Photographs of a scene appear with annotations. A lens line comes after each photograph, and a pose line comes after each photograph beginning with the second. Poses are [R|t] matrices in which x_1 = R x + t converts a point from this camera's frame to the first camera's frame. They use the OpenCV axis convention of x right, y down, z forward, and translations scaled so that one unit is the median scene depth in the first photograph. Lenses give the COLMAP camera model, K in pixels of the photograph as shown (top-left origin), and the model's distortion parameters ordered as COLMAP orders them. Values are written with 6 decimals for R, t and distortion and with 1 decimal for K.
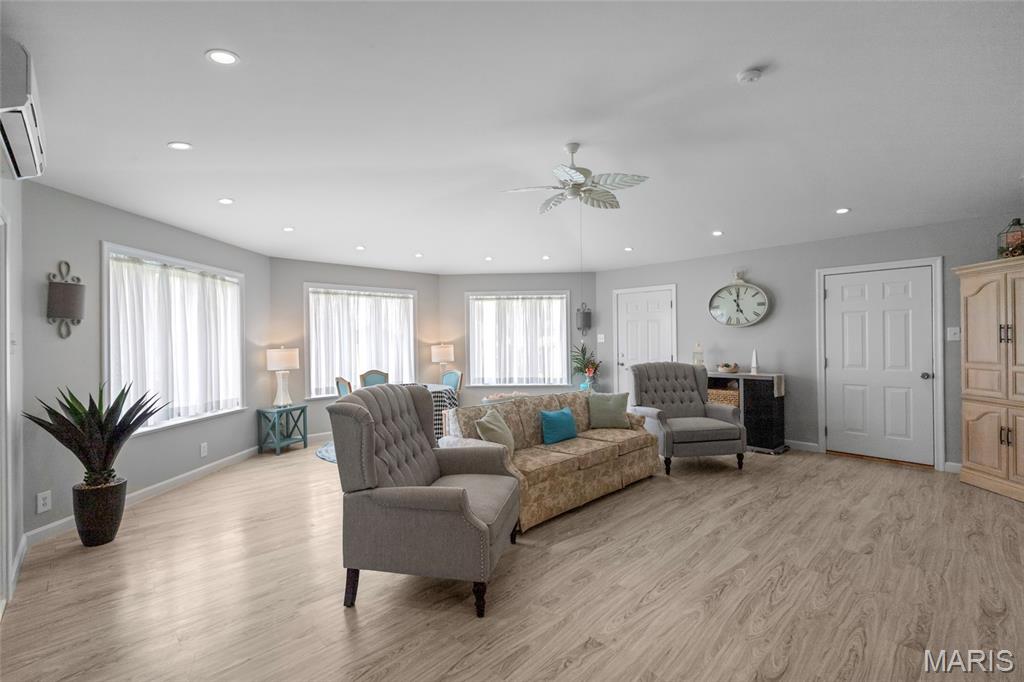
lens RADIAL K [[457.9, 0, 509.8], [0, 457.9, 337.0], [0, 0, 1]] dist [0.005747, 0.000174]
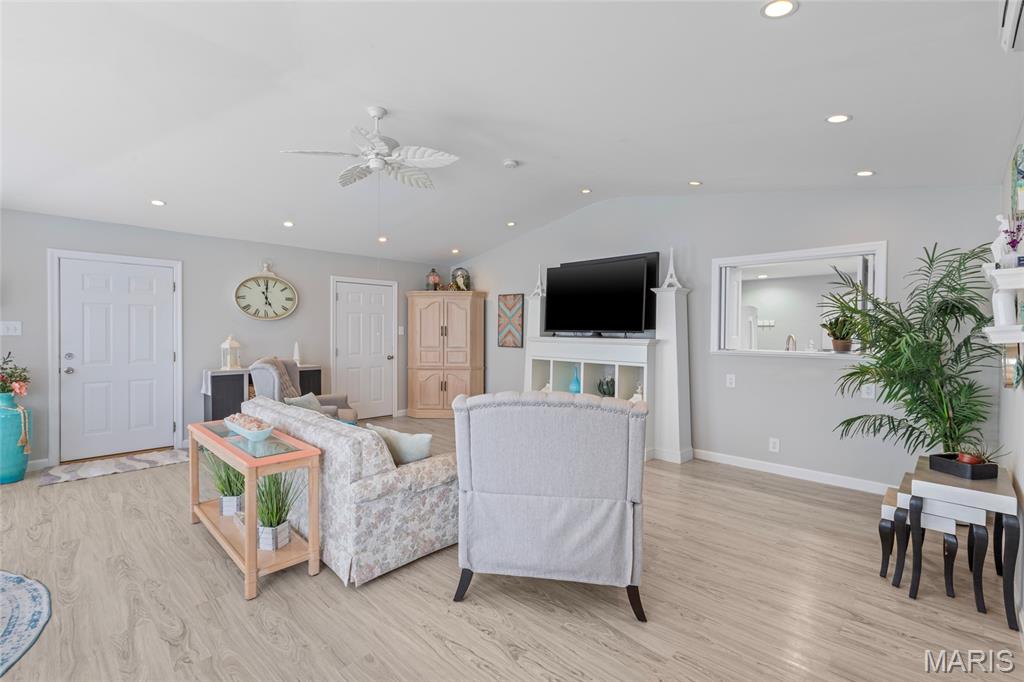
lens RADIAL K [[457.9, 0, 509.8], [0, 457.9, 337.0], [0, 0, 1]] dist [0.005747, 0.000174]
pose [[-0.037067, -0.000680, 0.999313, -0.554289], [-0.010241, 0.999948, 0.000300, 0.009665], [-0.999260, -0.010223, -0.037072, 0.571392]]
